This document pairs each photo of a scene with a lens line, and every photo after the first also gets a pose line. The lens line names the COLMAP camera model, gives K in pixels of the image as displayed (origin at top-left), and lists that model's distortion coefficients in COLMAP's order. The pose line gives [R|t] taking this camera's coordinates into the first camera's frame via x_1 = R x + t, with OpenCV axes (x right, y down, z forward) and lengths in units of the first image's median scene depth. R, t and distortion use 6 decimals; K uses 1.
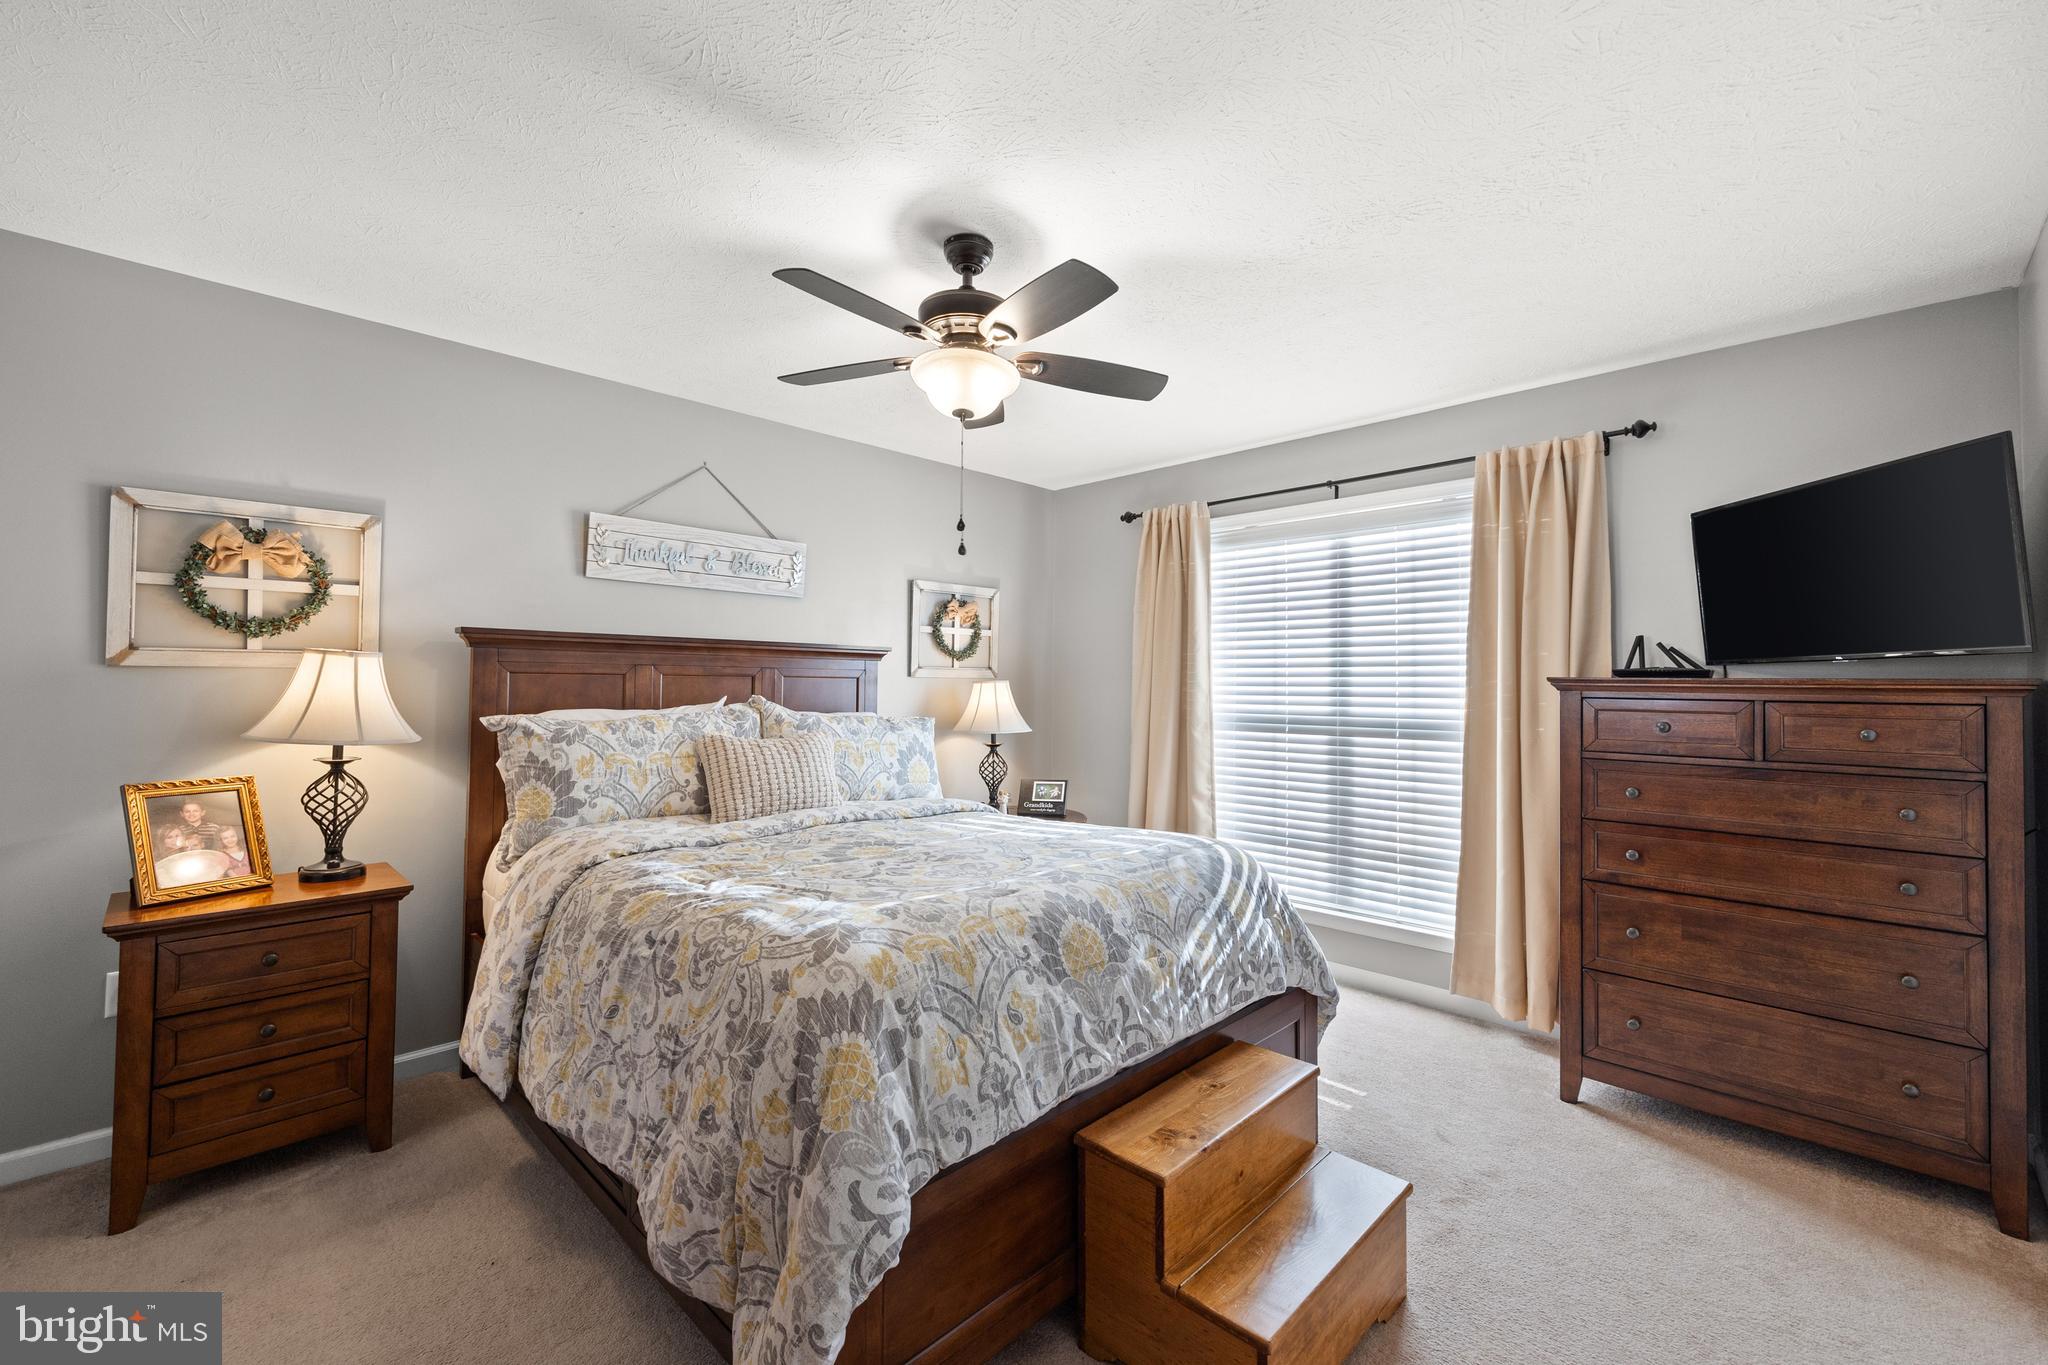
lens RADIAL K [[825.6, 0, 1024.0], [0, 825.6, 682.5], [0, 0, 1]] dist [-0.001350, -0.000048]
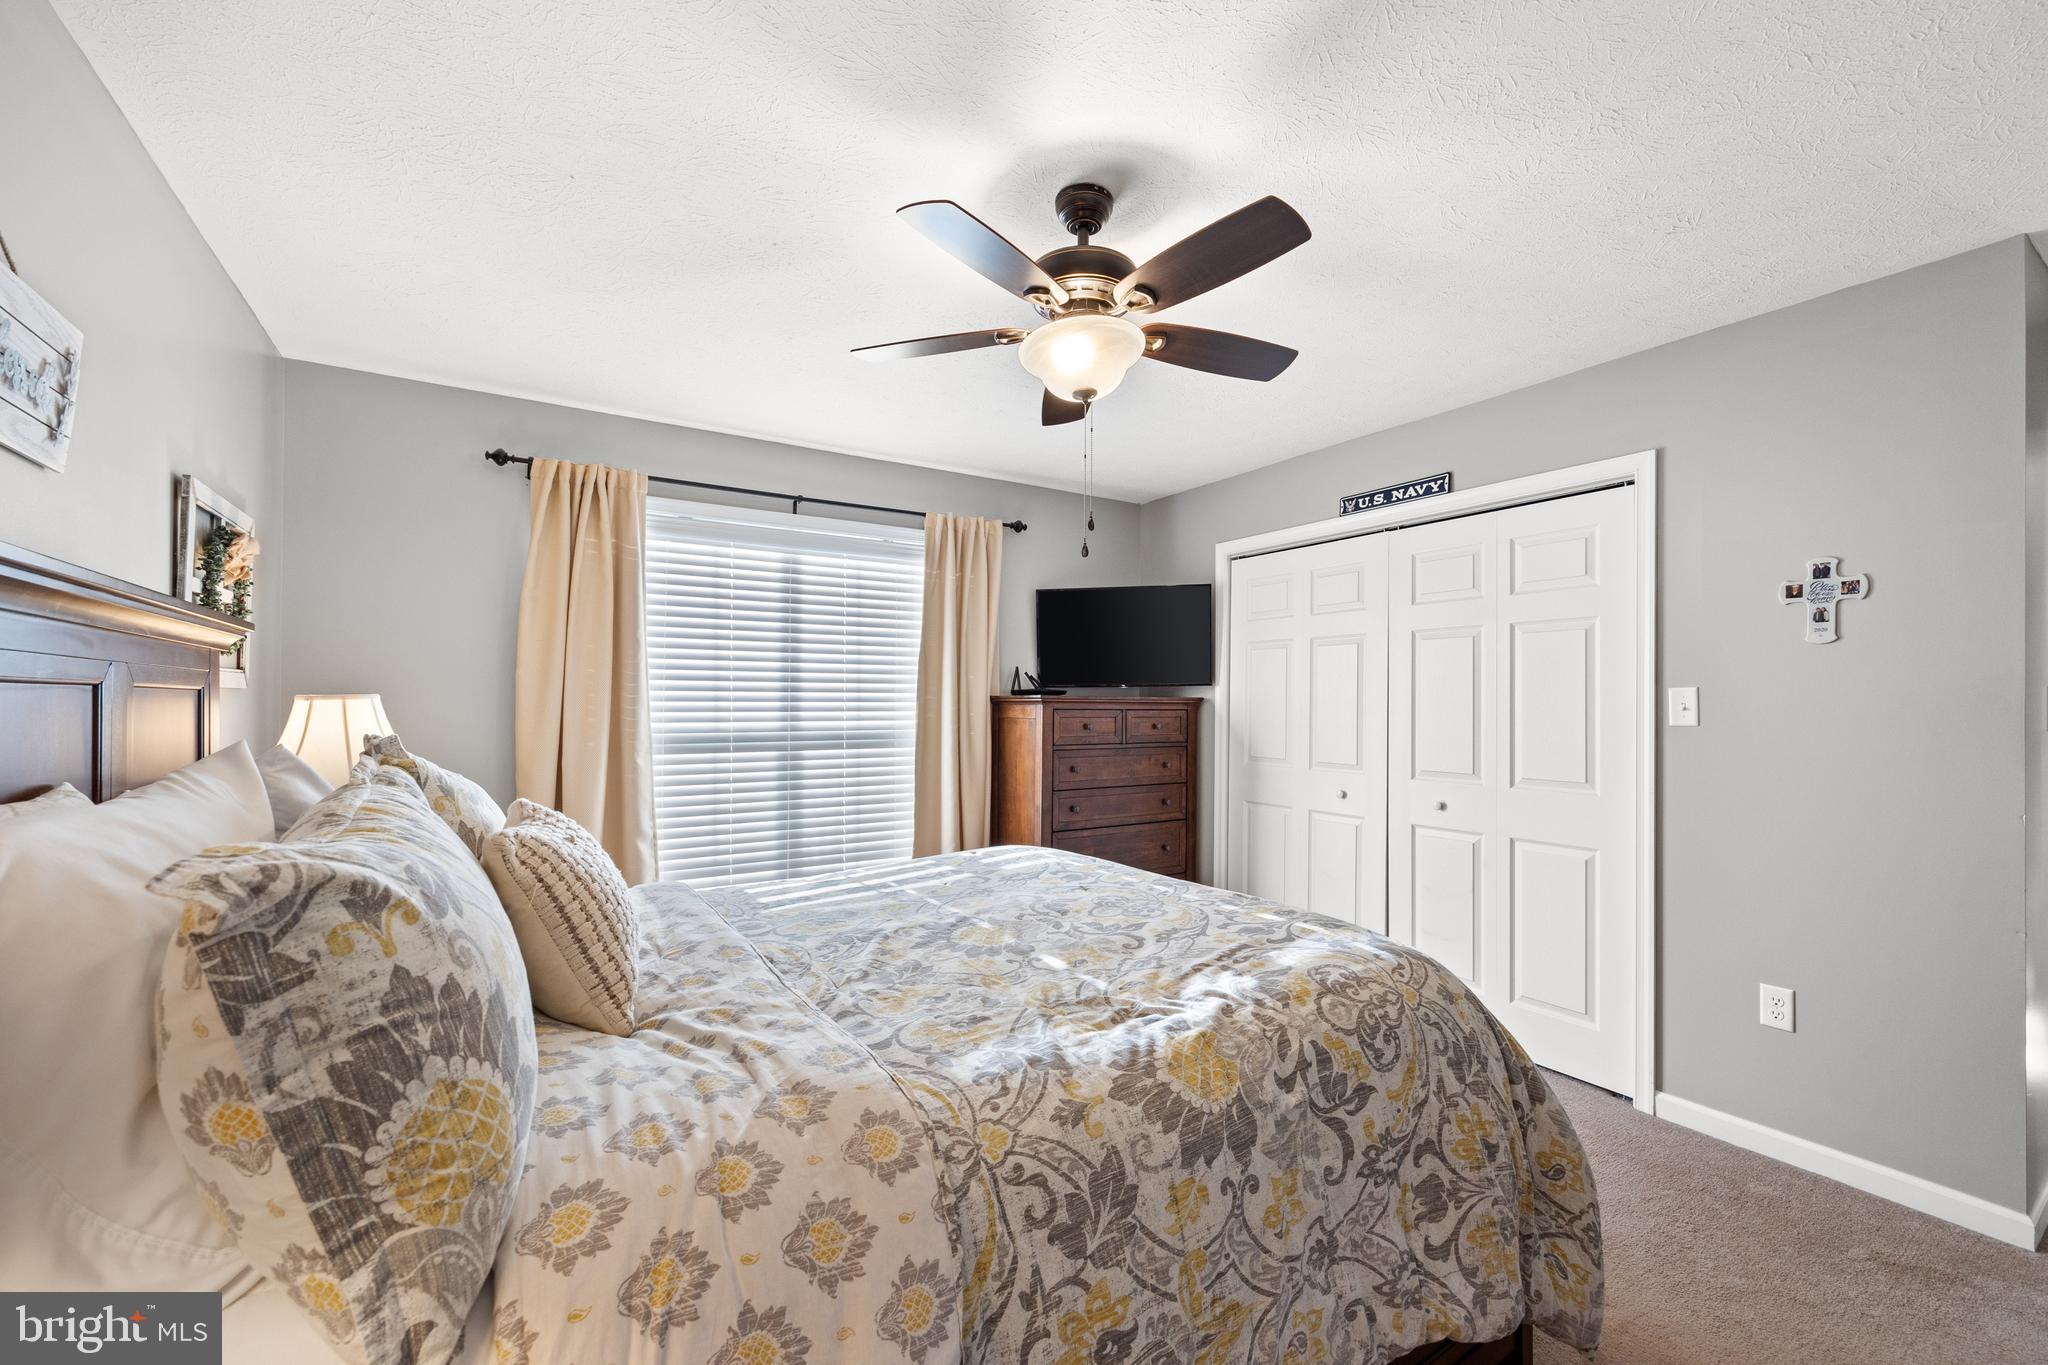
lens RADIAL K [[842.2, 0, 1030.3], [0, 842.2, 701.8], [0, 0, 1]] dist [-0.002205, -0.000077]
pose [[0.218198, -0.007815, 0.975873, -0.584011], [-0.004572, 0.999949, 0.009030, -0.005493], [-0.975894, -0.006432, 0.218151, 0.520367]]
